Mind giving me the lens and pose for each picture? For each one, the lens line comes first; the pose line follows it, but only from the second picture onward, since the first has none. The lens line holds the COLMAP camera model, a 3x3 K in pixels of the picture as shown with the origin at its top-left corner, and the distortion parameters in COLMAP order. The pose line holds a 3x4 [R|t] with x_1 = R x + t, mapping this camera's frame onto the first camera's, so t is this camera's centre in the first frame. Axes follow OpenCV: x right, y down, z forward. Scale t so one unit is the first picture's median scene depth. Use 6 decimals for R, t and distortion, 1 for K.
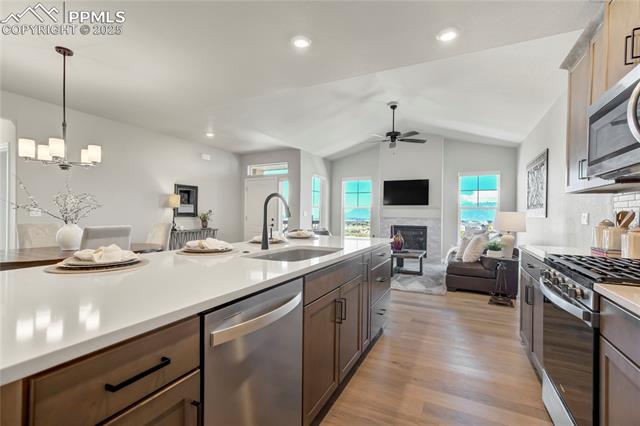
lens RADIAL K [[292.5, 0, 318.0], [0, 292.5, 215.4], [0, 0, 1]] dist [-0.012088, 0.011641]
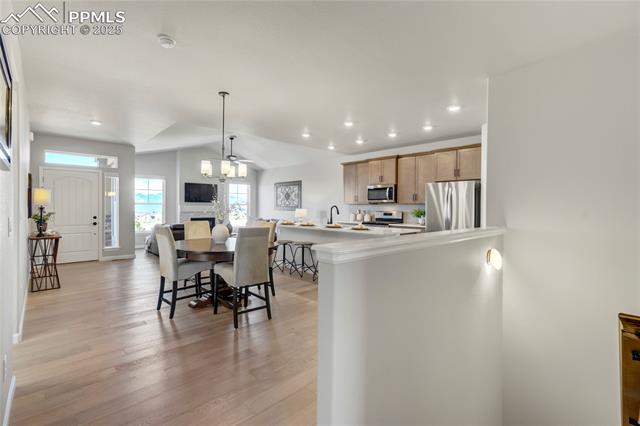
lens RADIAL K [[292.5, 0, 314.2], [0, 292.5, 211.7], [0, 0, 1]] dist [-0.012088, 0.011641]
pose [[0.350093, -0.022994, 0.936433, -0.788494], [0.004406, 0.999728, 0.022901, -0.021518], [-0.936705, -0.003892, 0.350099, 0.060555]]
